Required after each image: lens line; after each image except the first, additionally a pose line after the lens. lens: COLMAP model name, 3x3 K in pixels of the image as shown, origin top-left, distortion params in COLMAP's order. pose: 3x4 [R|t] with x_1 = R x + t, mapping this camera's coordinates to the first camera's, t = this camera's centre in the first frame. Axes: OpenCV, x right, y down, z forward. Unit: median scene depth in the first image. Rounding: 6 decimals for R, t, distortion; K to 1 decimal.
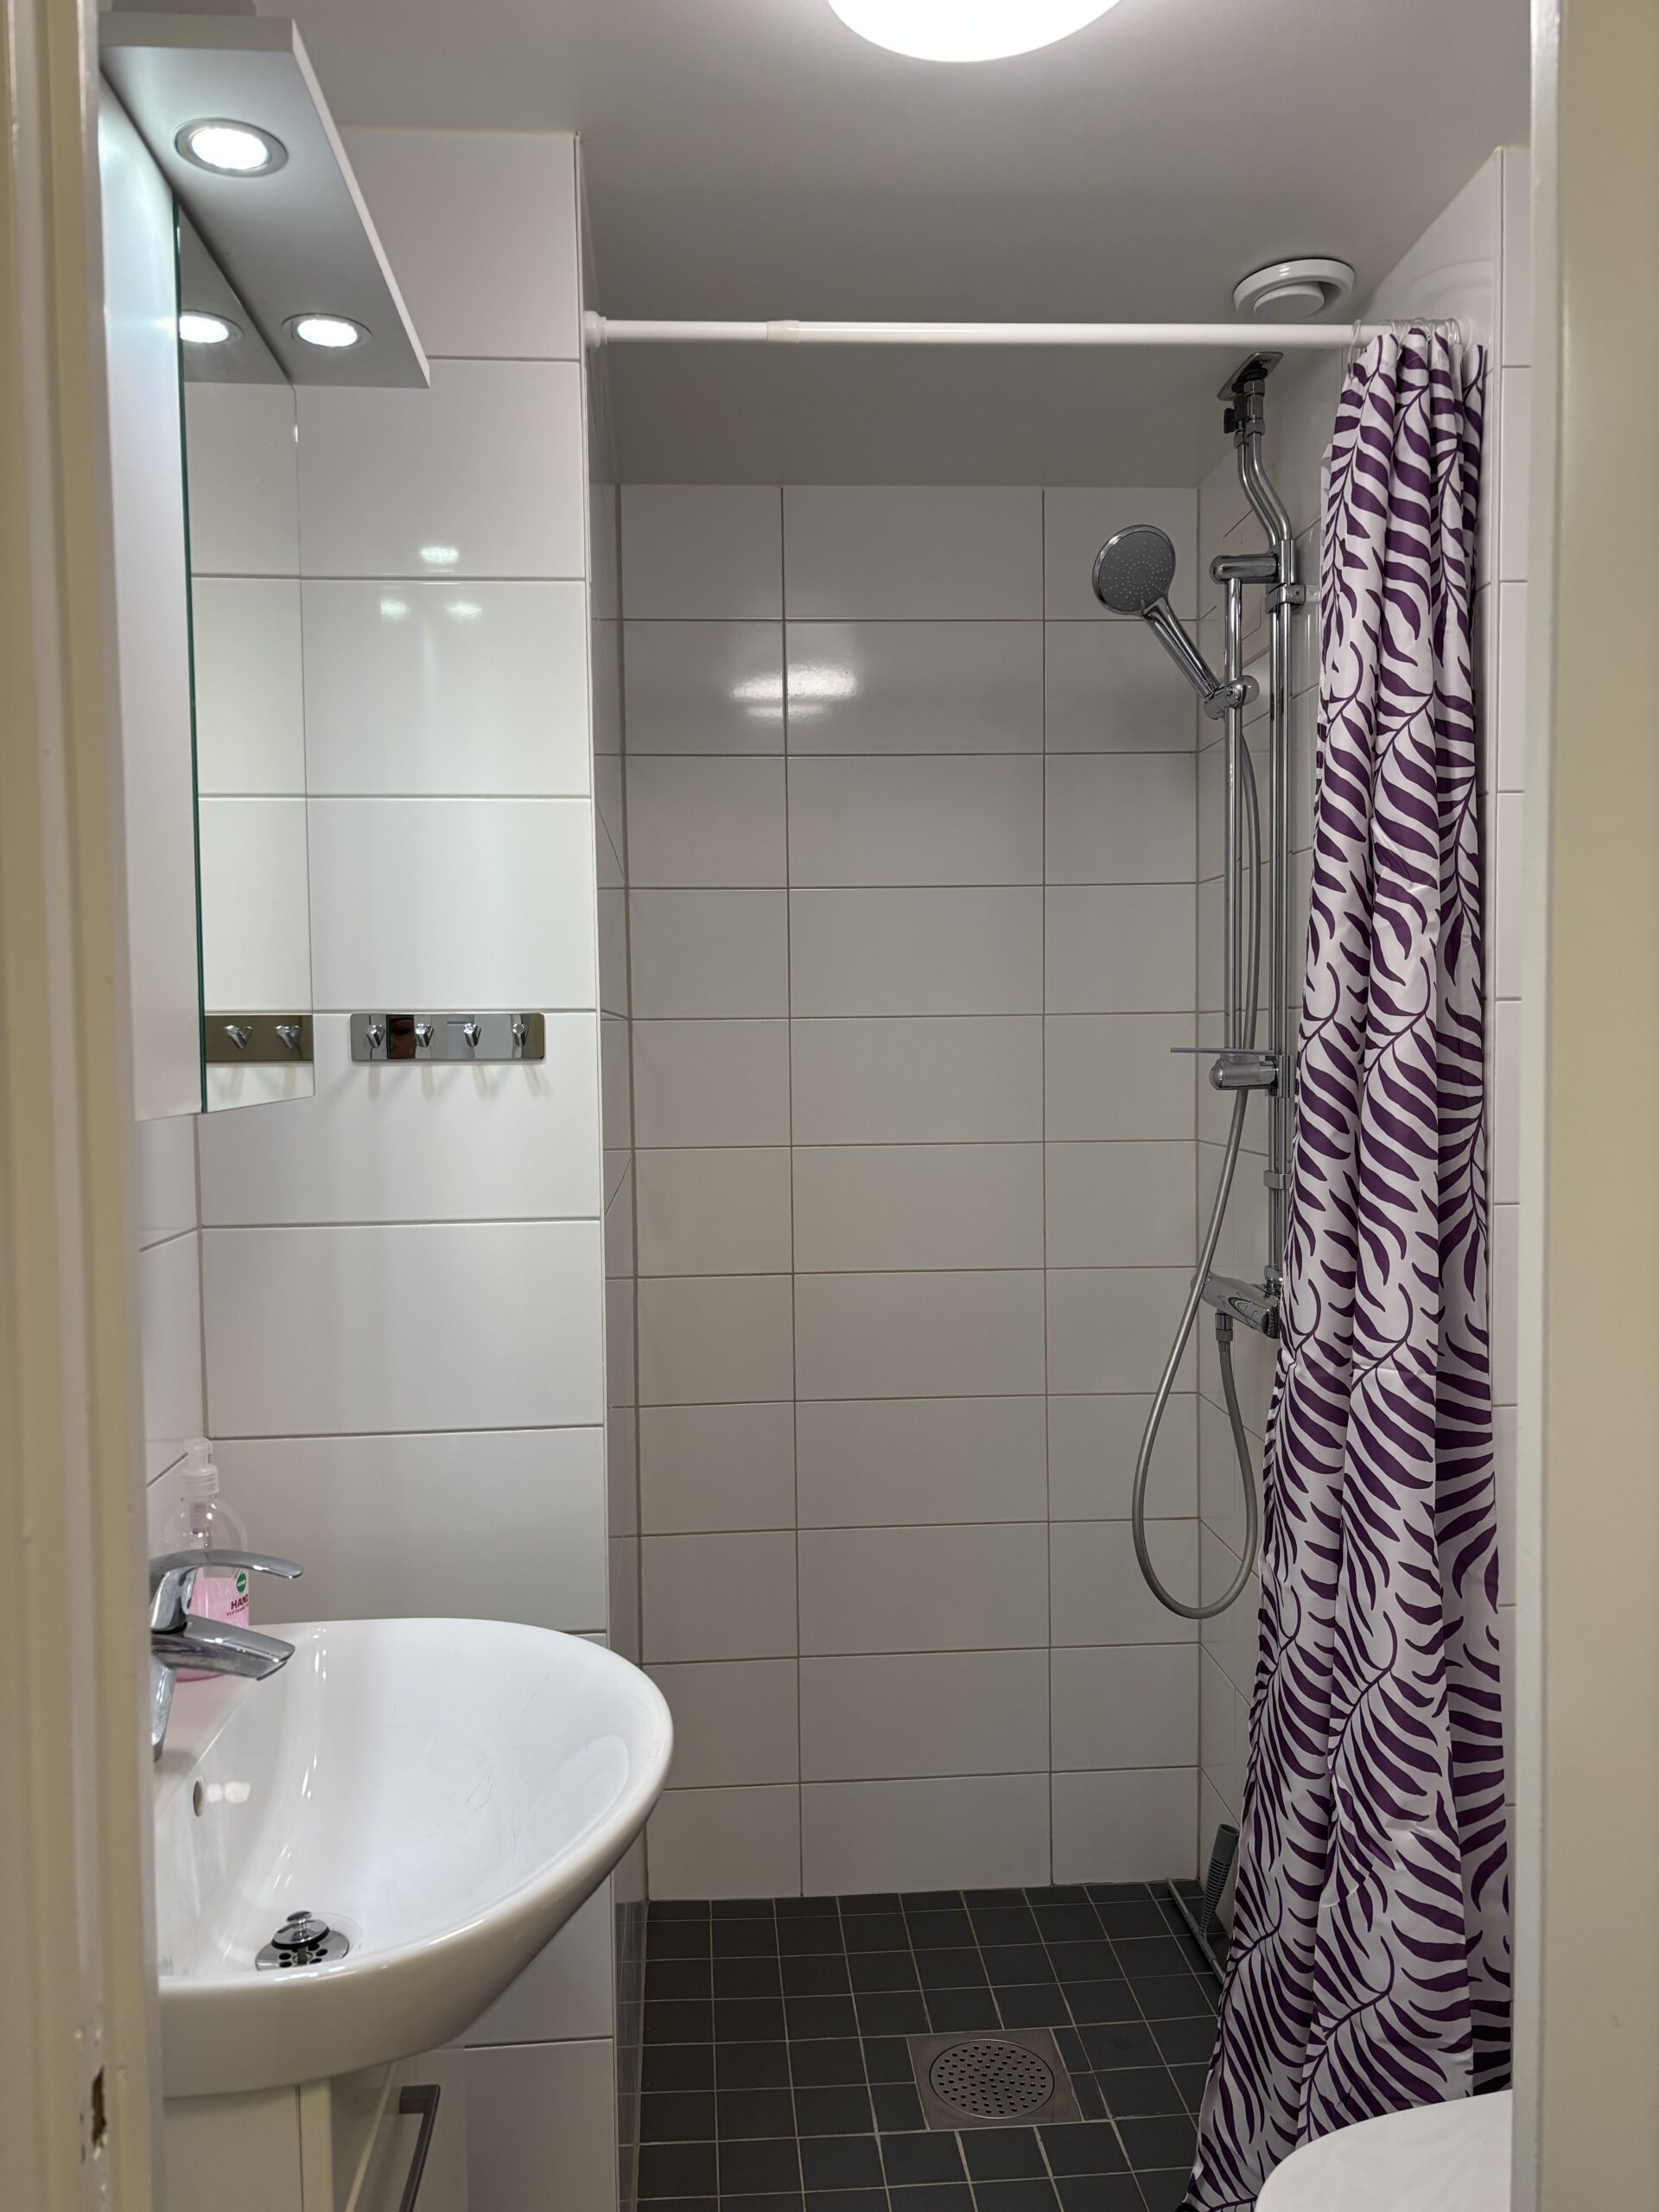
lens RADIAL K [[1688.5, 0, 826.3], [0, 1688.5, 1113.0], [0, 0, 1]] dist [0.040958, -0.039106]
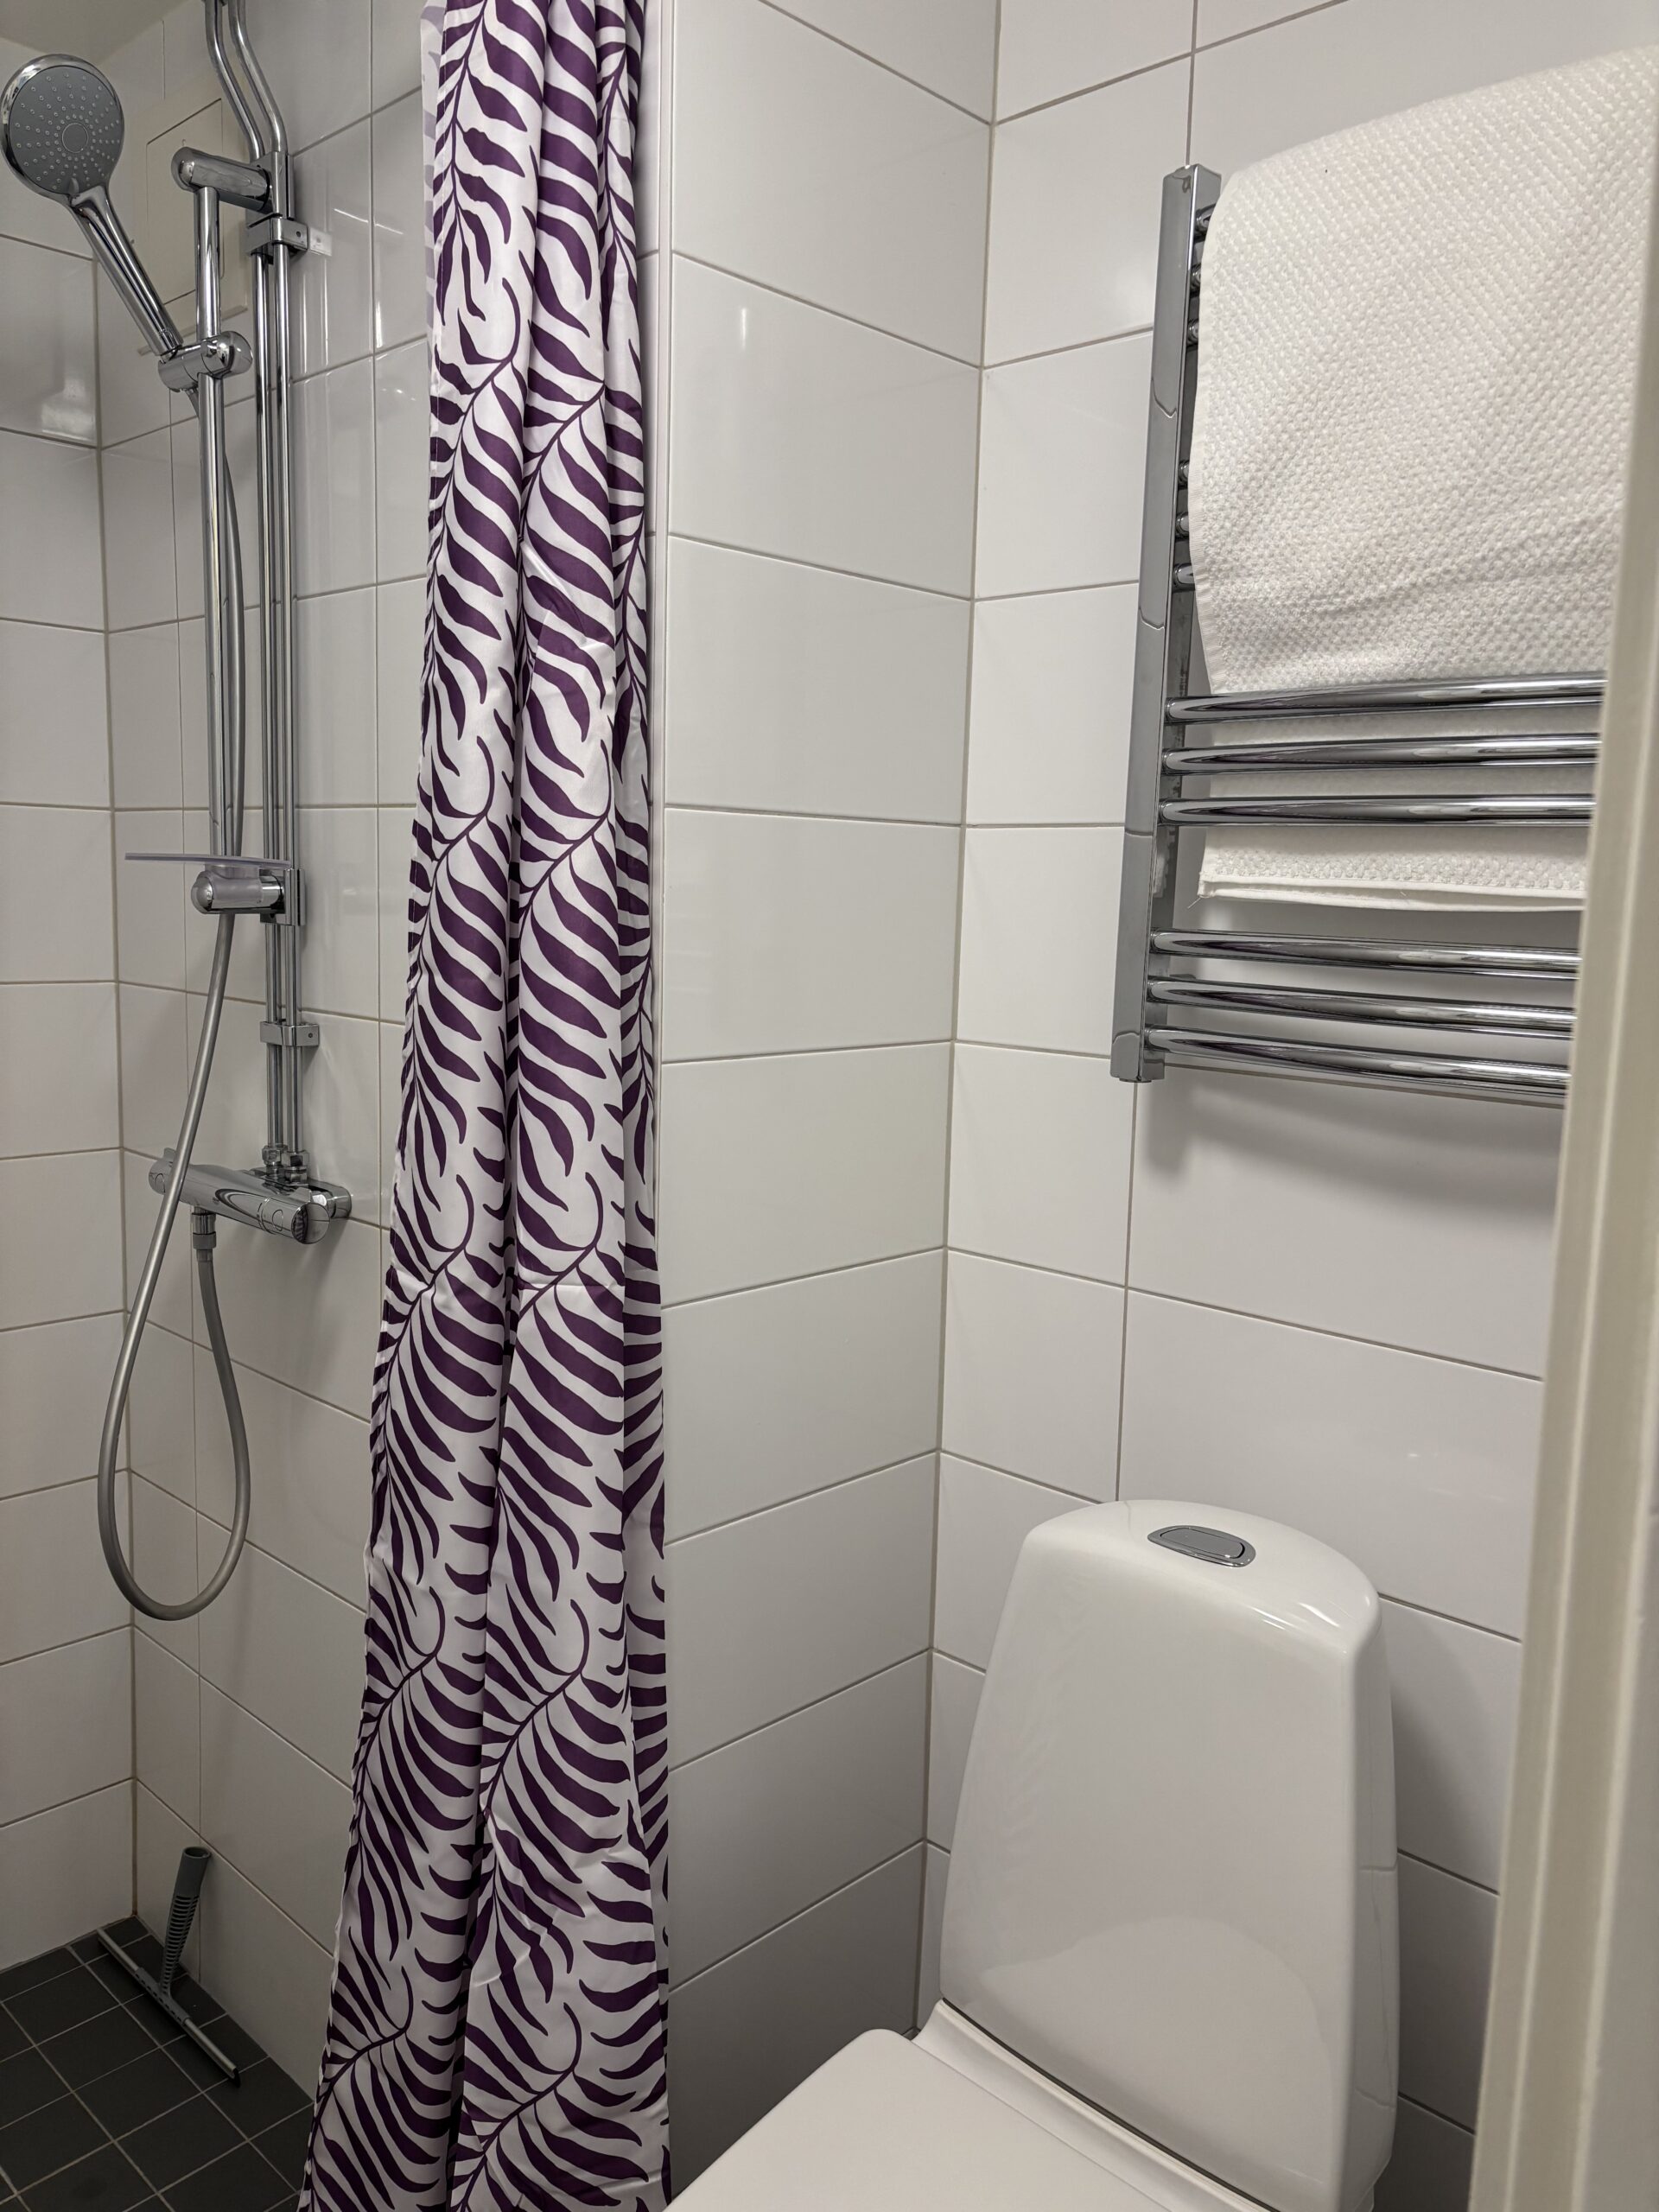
lens RADIAL K [[1688.5, 0, 833.9], [0, 1688.5, 1091.9], [0, 0, 1]] dist [0.040958, -0.039106]
pose [[0.744298, -0.053264, 0.665720, -0.077985], [-0.004222, 0.996419, 0.084443, 0.000091], [-0.667834, -0.065662, 0.741408, 0.355150]]
